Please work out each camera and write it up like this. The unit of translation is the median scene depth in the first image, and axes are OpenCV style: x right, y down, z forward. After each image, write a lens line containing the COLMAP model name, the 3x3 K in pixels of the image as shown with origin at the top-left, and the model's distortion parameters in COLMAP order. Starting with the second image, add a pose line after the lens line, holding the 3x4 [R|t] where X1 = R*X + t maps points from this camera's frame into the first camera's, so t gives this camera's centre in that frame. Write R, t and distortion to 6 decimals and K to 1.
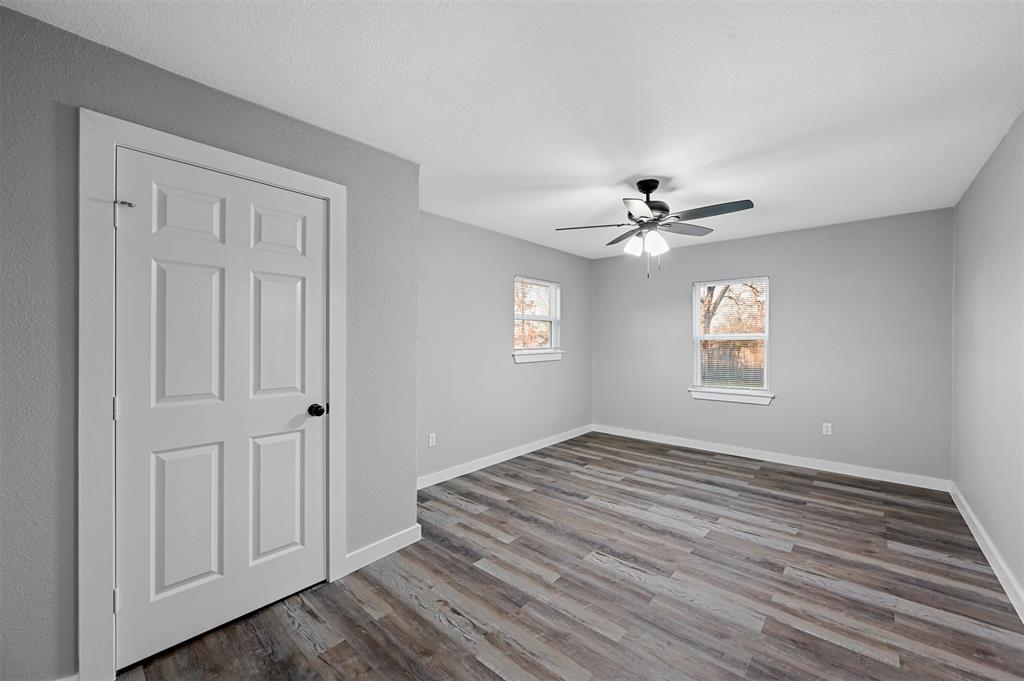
lens RADIAL K [[407.2, 0, 512.0], [0, 407.2, 340.5], [0, 0, 1]] dist [0.000565, 0.000039]
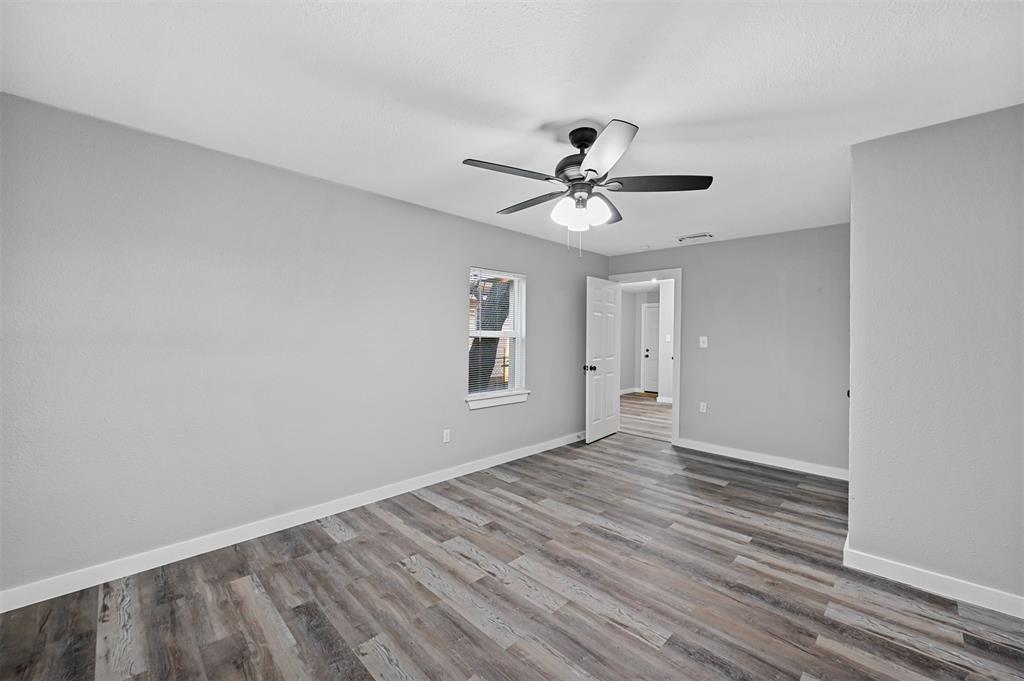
lens RADIAL K [[407.2, 0, 512.0], [0, 407.2, 340.5], [0, 0, 1]] dist [0.000565, 0.000039]
pose [[-0.997704, -0.008846, 0.067151, 0.451504], [-0.008157, 0.999911, 0.010539, -0.007084], [-0.067238, 0.009967, -0.997687, 1.956435]]
